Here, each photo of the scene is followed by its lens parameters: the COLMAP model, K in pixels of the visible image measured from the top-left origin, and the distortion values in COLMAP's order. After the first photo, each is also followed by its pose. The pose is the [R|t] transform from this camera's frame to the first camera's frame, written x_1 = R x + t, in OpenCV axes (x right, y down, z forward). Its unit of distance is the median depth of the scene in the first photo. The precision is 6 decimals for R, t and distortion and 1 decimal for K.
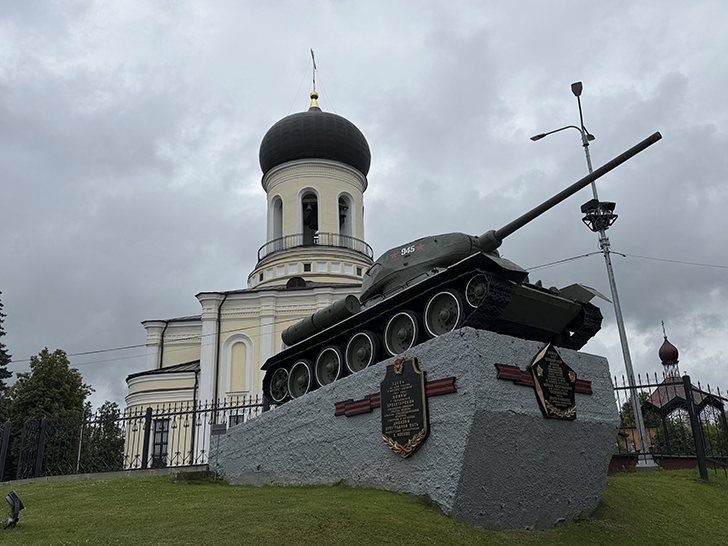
lens RADIAL K [[649.1, 0, 364.0], [0, 649.1, 273.0], [0, 0, 1]] dist [-0.003342, -0.003415]
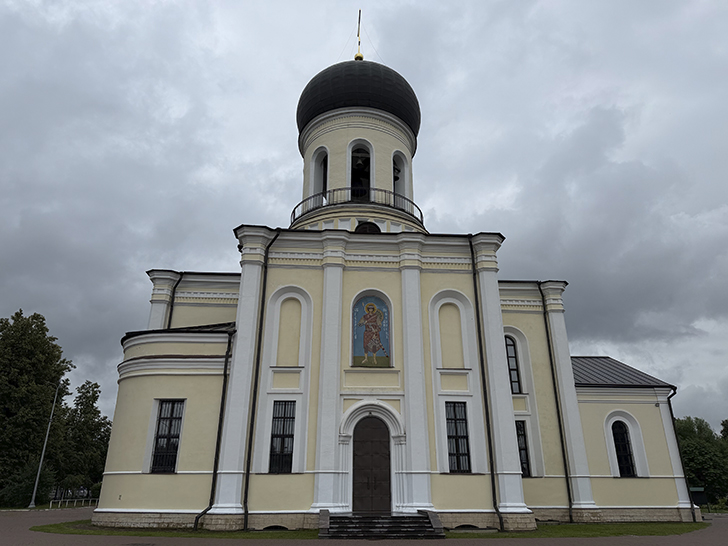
lens RADIAL K [[525.3, 0, 364.0], [0, 525.3, 273.0], [0, 0, 1]] dist [0.002378, 0.001054]
pose [[0.992479, 0.085013, 0.088087, -0.129254], [-0.080834, 0.995474, -0.049966, 0.078752], [-0.091936, 0.042469, 0.994859, 0.323742]]
